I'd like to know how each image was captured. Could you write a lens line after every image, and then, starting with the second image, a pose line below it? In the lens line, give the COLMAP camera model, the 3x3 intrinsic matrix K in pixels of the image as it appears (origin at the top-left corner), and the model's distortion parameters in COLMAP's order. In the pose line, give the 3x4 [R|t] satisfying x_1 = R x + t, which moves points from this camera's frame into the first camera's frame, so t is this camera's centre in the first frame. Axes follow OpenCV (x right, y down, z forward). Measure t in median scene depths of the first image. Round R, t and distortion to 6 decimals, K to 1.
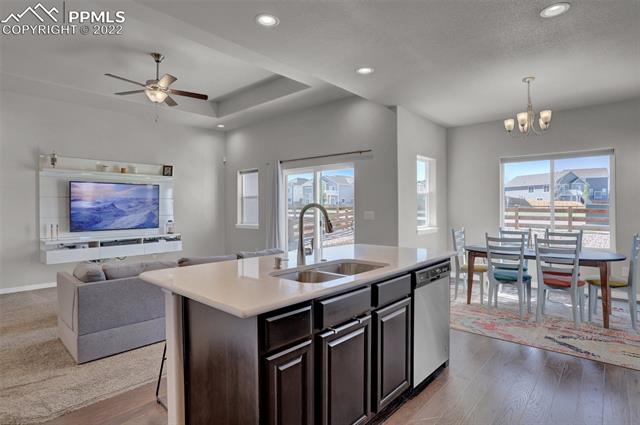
lens RADIAL K [[339.0, 0, 320.0], [0, 339.0, 212.5], [0, 0, 1]] dist [-0.070865, 0.049034]
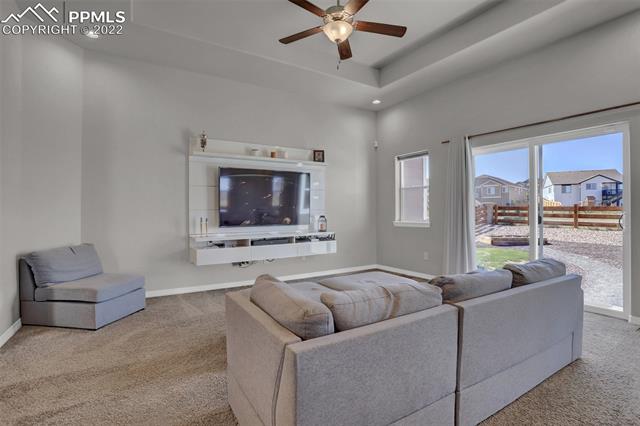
lens RADIAL K [[320.3, 0, 320.0], [0, 320.3, 213.0], [0, 0, 1]] dist [-0.036755, 0.000238]
pose [[0.958338, 0.005210, -0.285588, -0.249677], [-0.006156, 0.999978, -0.002413, 0.020921], [0.285569, 0.004071, 0.958350, 0.265943]]
